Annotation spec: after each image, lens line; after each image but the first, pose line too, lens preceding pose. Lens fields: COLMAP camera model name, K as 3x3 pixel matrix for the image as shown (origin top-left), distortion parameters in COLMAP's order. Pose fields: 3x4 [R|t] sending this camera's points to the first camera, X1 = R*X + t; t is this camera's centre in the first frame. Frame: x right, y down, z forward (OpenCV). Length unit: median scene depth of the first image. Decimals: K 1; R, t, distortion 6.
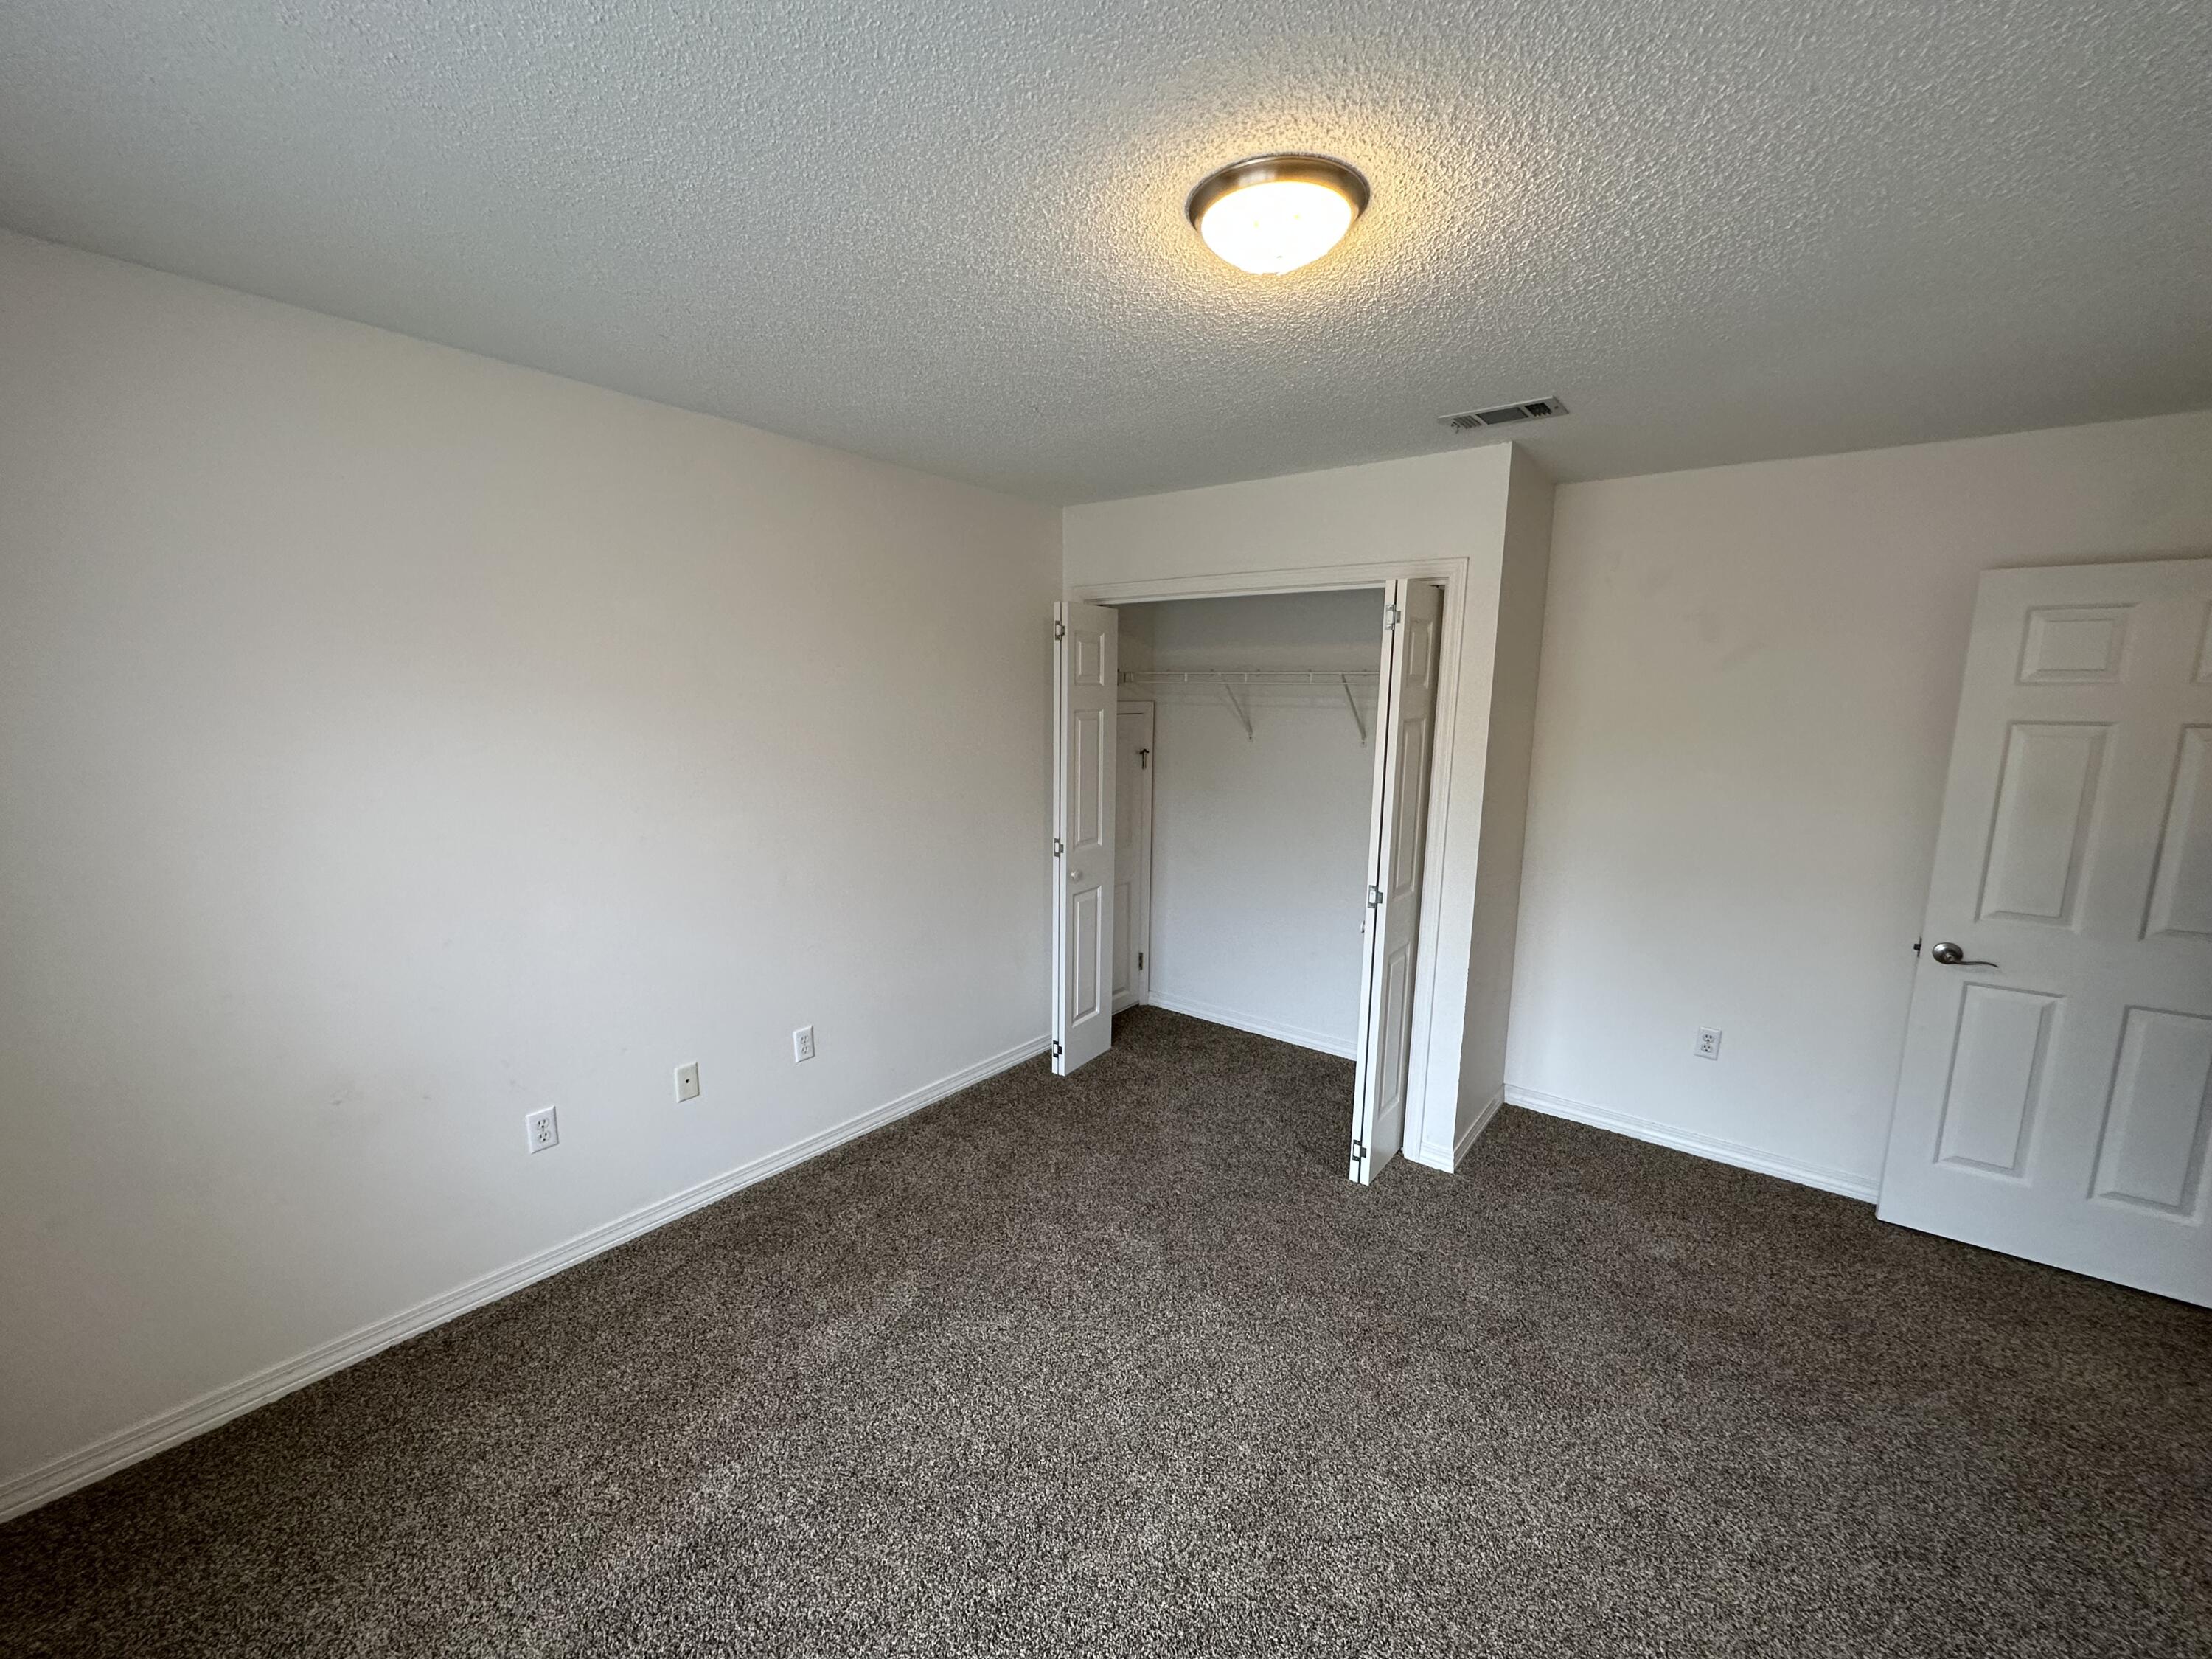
lens RADIAL K [[881.7, 0, 1092.1], [0, 881.7, 835.9], [0, 0, 1]] dist [-0.004339, -0.000160]
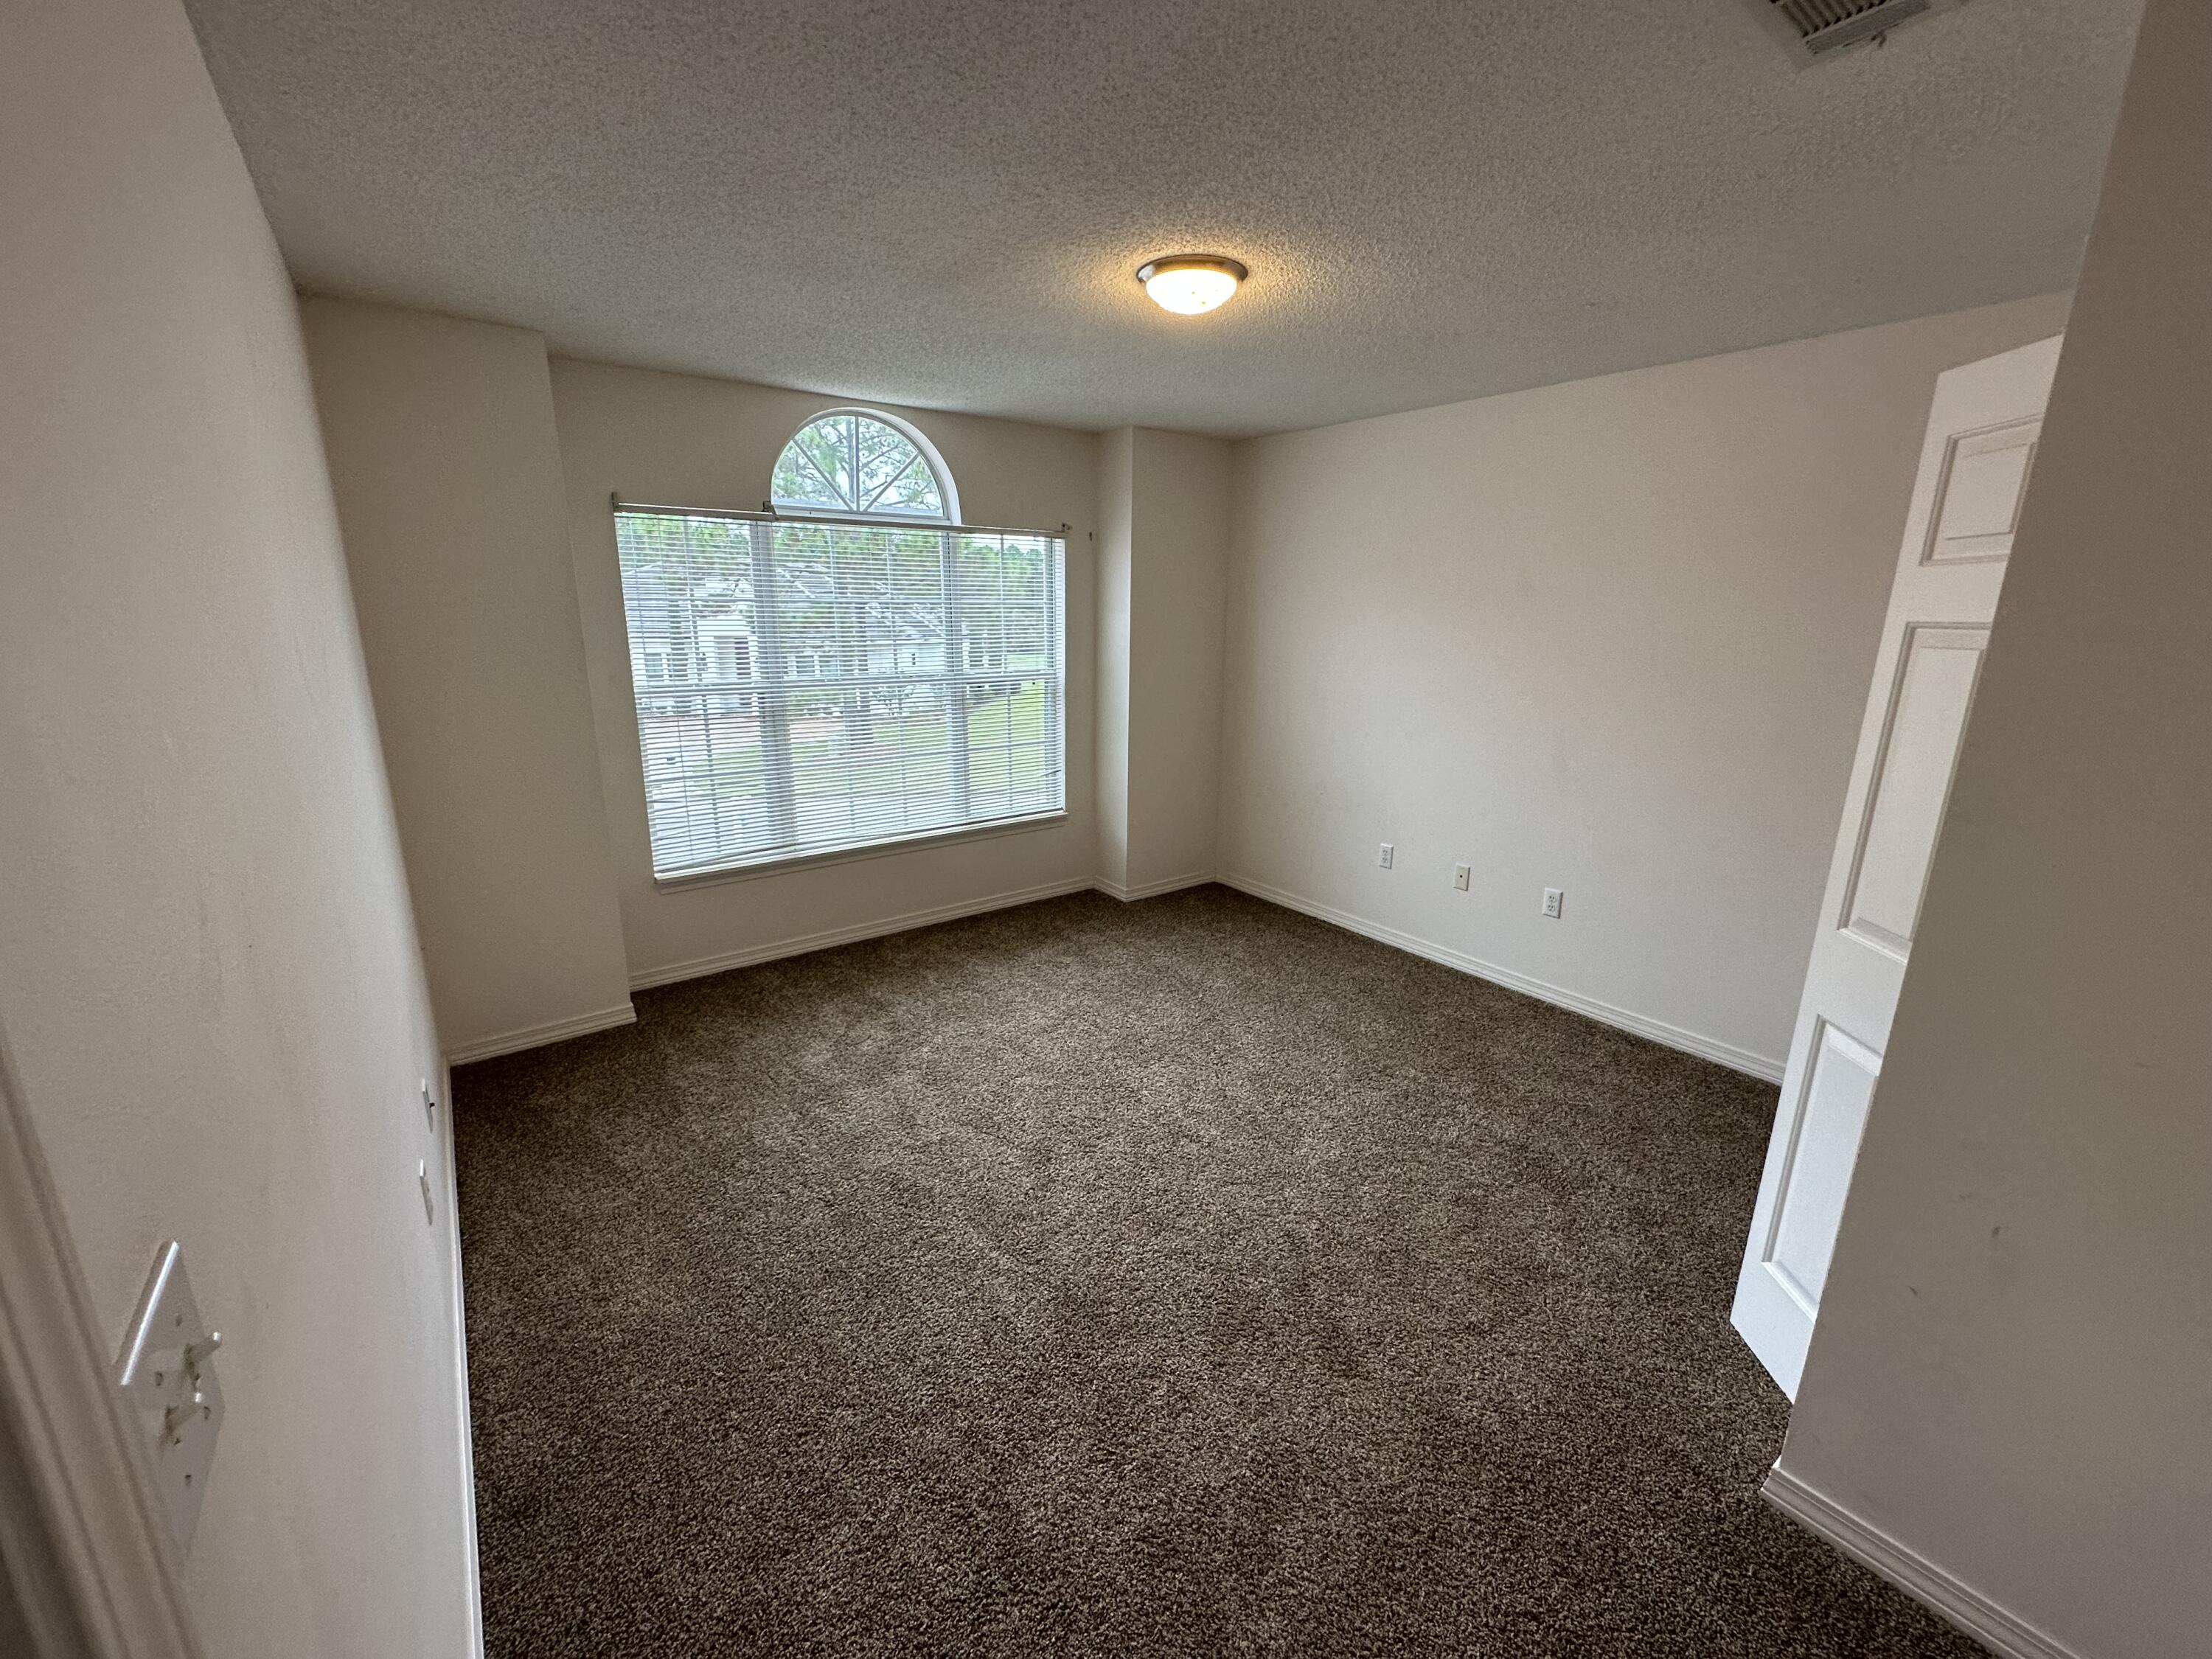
lens RADIAL K [[881.7, 0, 1101.7], [0, 881.7, 826.7], [0, 0, 1]] dist [-0.004339, -0.000160]
pose [[-0.270834, 0.216041, -0.938070, 0.936961], [-0.165206, 0.949601, 0.266394, -0.076686], [0.948344, 0.227123, -0.221493, 0.678374]]
